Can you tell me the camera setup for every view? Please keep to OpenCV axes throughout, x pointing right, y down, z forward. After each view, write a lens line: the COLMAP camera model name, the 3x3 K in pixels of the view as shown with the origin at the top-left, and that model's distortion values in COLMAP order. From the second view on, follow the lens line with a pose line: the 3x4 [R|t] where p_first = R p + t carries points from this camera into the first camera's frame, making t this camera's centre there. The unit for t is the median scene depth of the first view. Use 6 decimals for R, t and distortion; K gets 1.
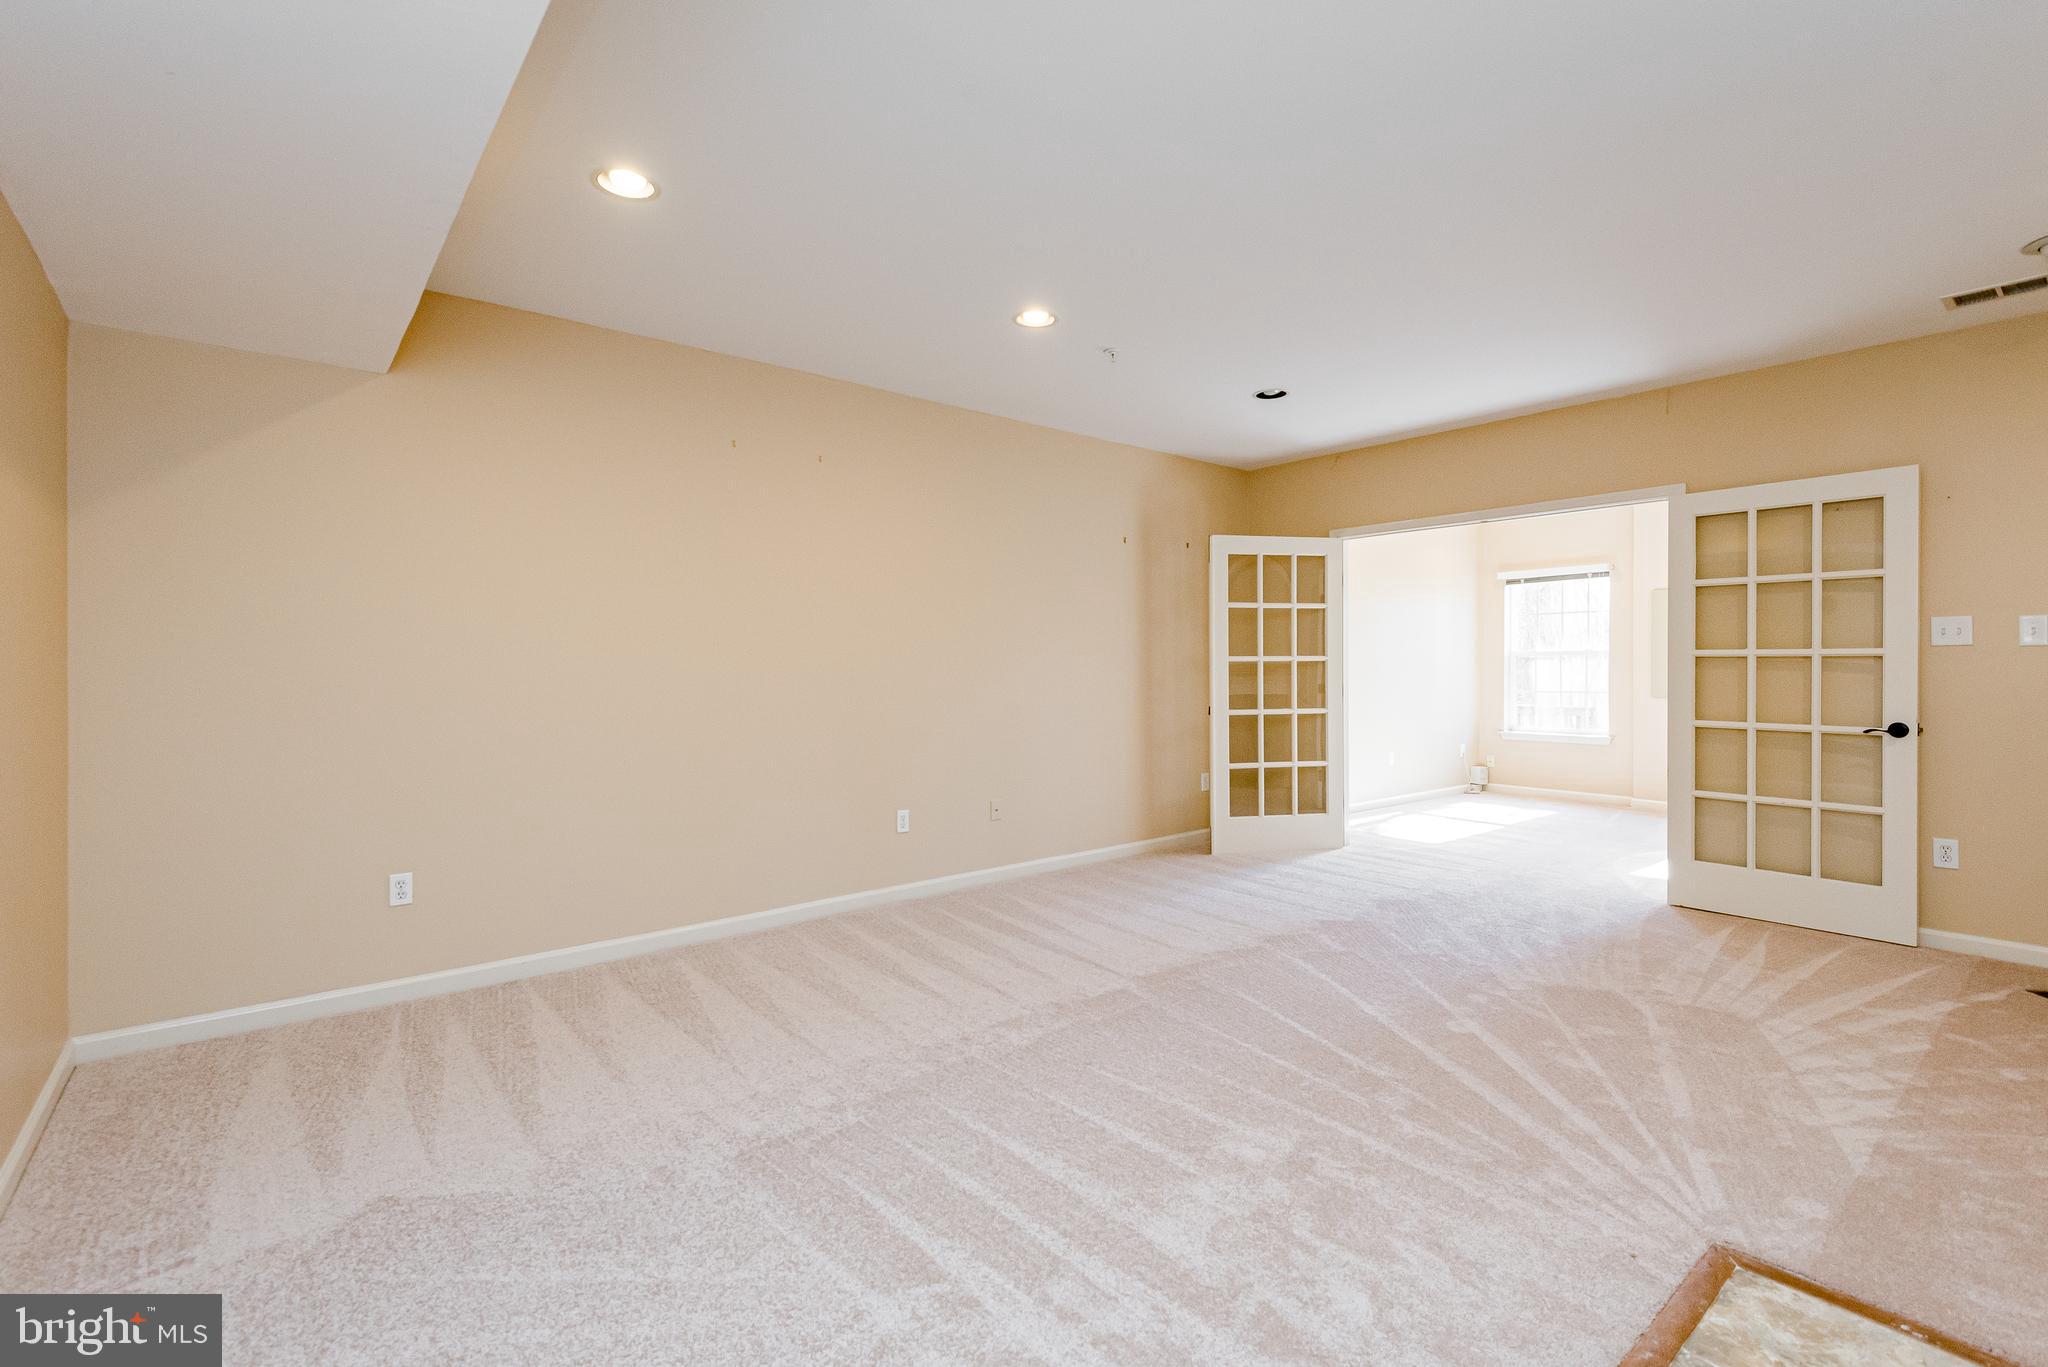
lens RADIAL K [[936.4, 0, 1024.0], [0, 936.4, 683.5], [0, 0, 1]] dist [0.020963, 0.000006]
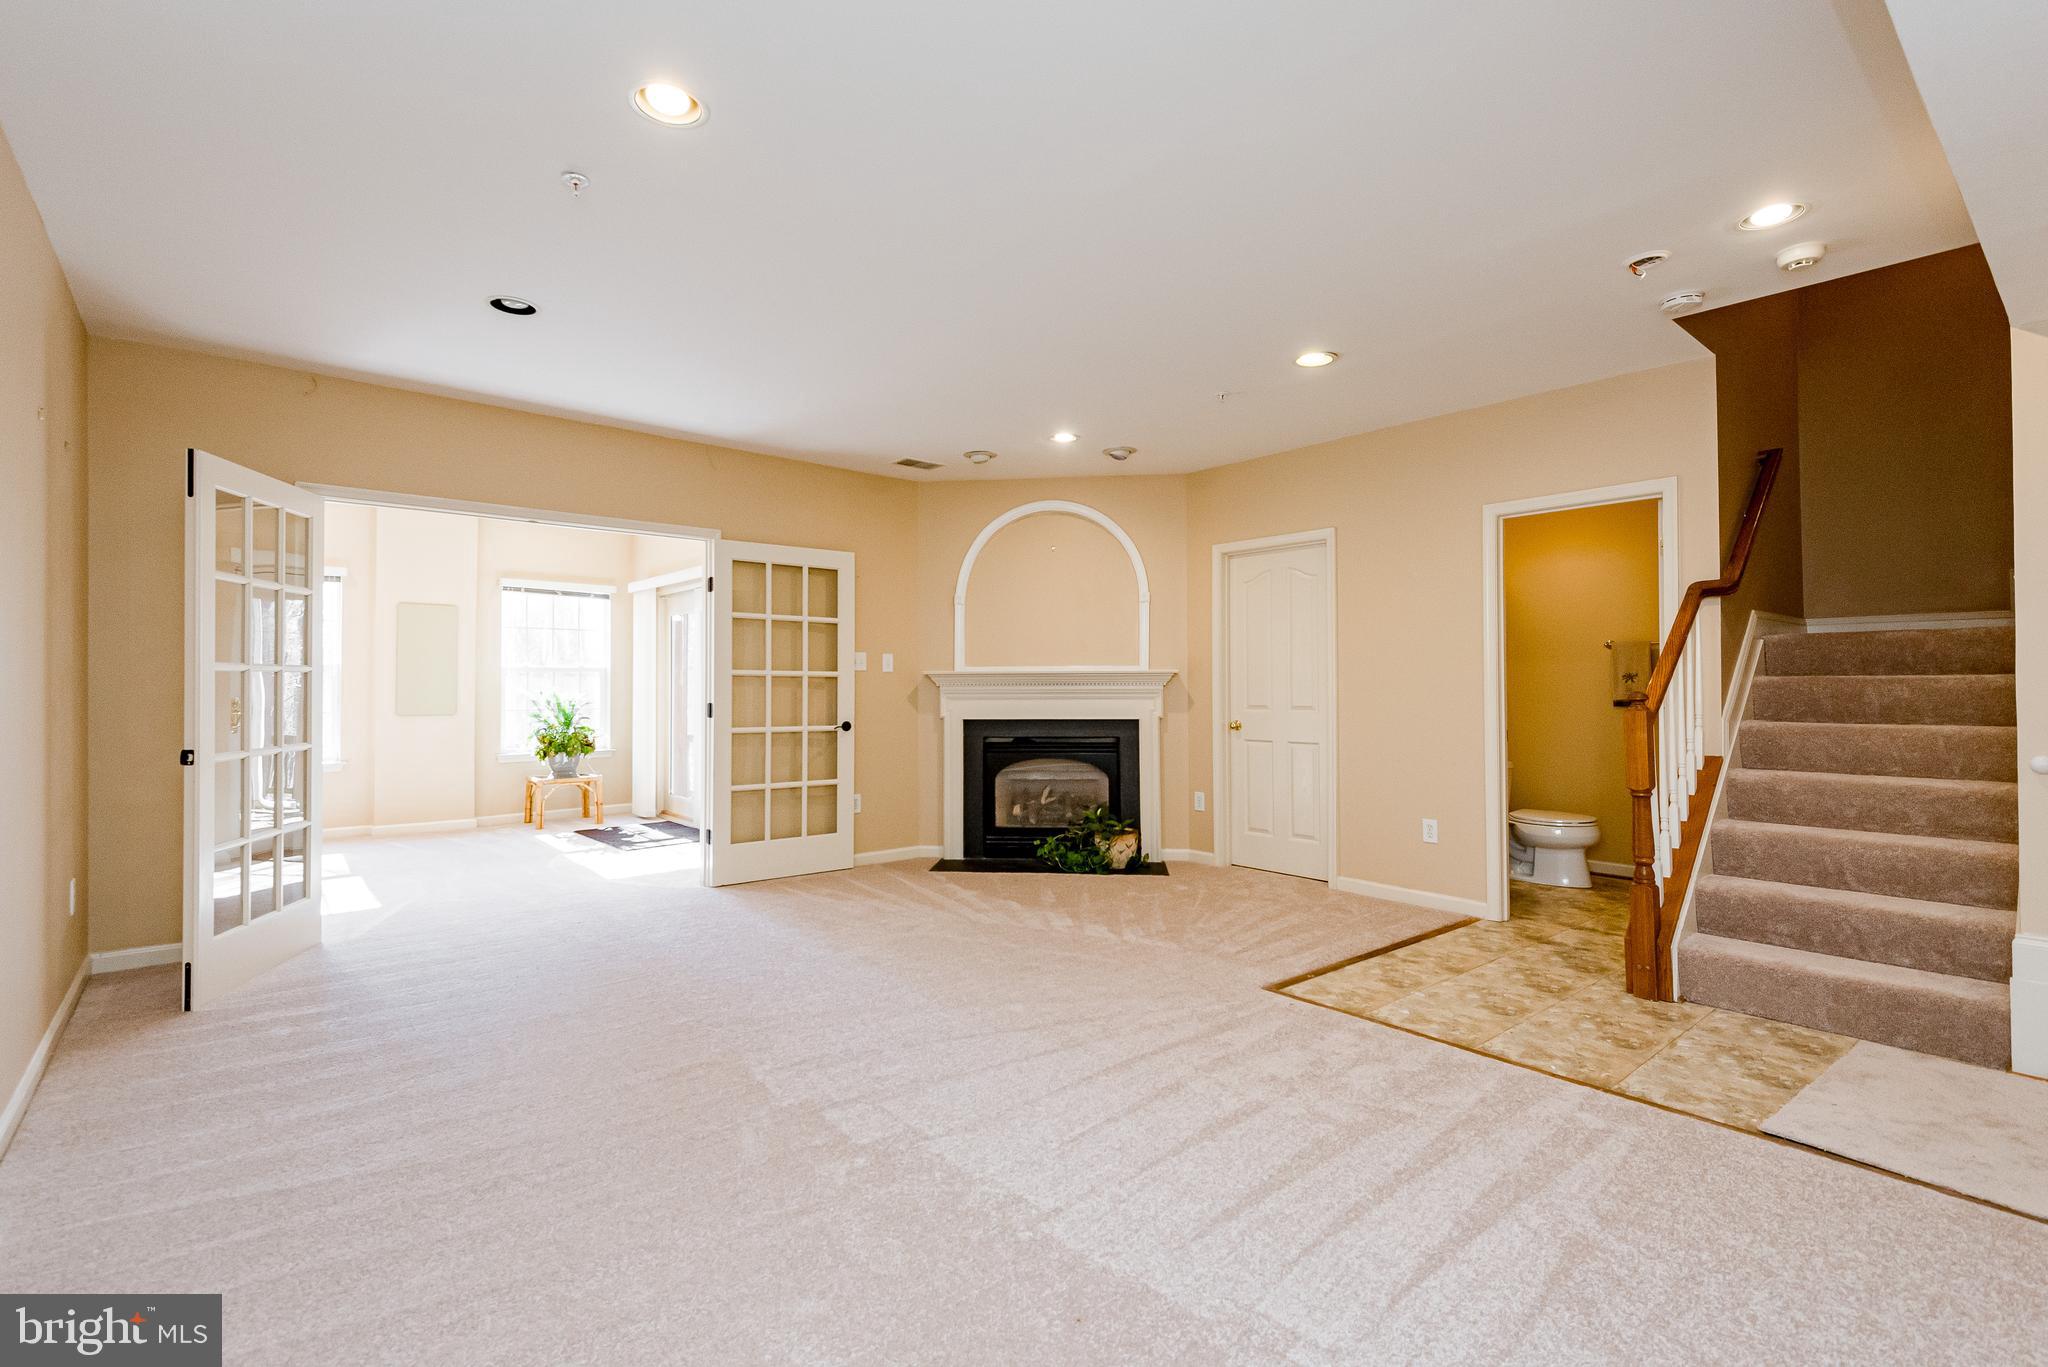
lens RADIAL K [[936.4, 0, 1024.0], [0, 936.4, 683.5], [0, 0, 1]] dist [0.020963, 0.000006]
pose [[-0.011802, 0.003737, 0.999923, -0.510913], [0.013094, 0.999908, -0.003582, -0.008579], [-0.999845, 0.013051, -0.011850, 0.663579]]
